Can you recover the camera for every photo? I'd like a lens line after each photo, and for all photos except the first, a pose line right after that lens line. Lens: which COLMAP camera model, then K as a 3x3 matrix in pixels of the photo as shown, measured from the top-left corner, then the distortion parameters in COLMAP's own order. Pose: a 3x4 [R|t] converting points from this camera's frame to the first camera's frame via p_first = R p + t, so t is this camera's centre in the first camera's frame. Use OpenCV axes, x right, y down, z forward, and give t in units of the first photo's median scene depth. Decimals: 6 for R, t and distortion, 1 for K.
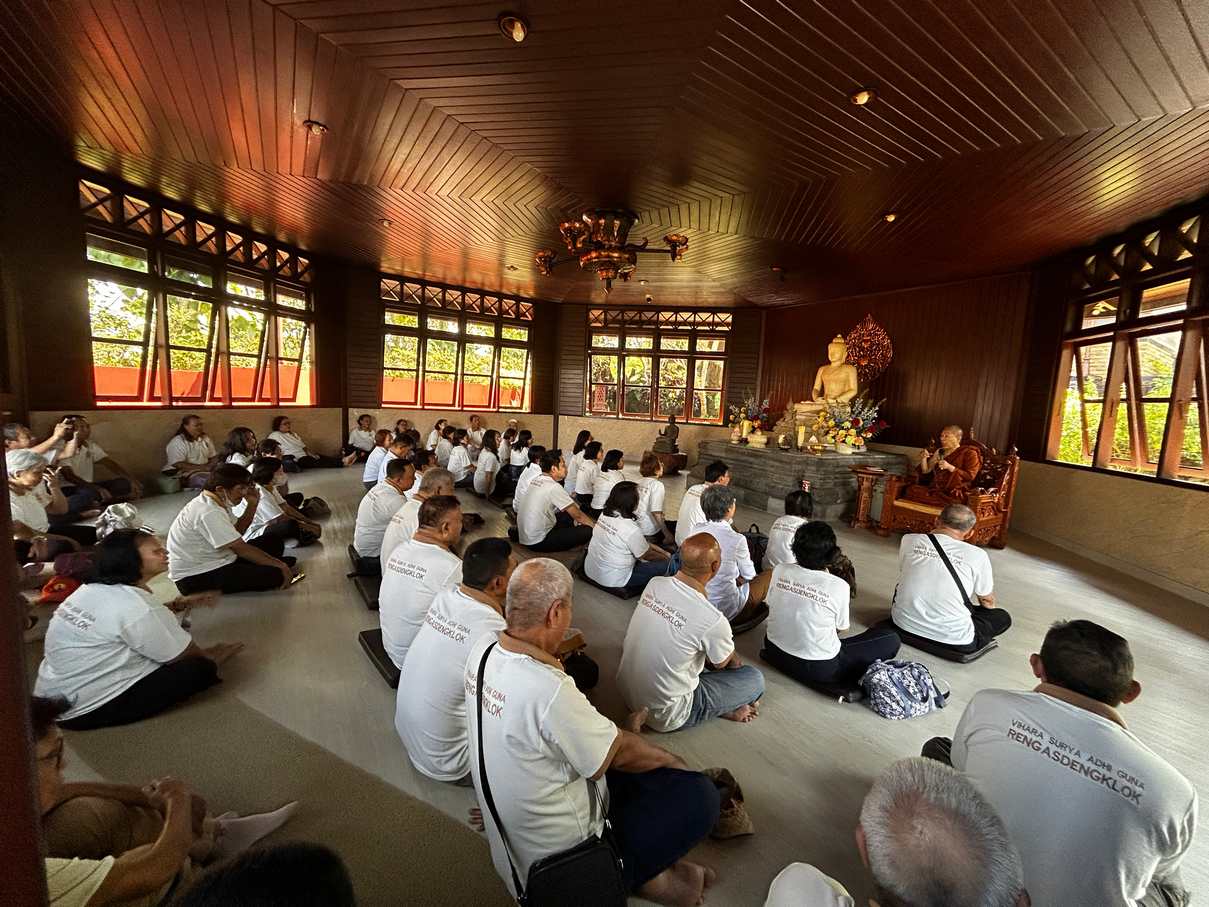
lens RADIAL K [[487.5, 0, 600.9], [0, 487.5, 449.1], [0, 0, 1]] dist [0.001163, -0.000985]
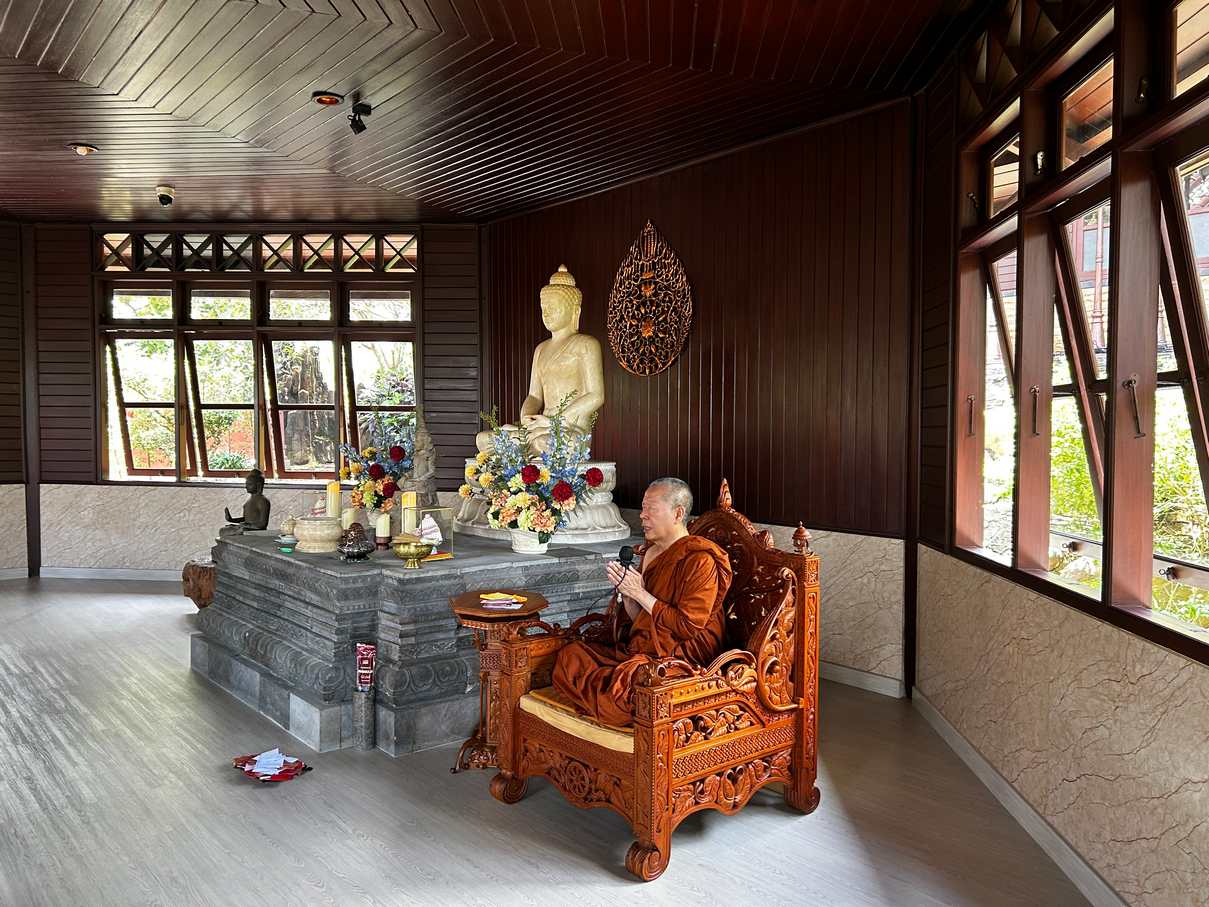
lens RADIAL K [[906.9, 0, 597.0], [0, 906.9, 464.4], [0, 0, 1]] dist [0.056812, -0.066629]
pose [[0.988990, -0.051939, 0.138567, 0.335795], [0.060948, 0.996240, -0.061578, -0.010852], [-0.134848, 0.069346, 0.988437, 0.191279]]
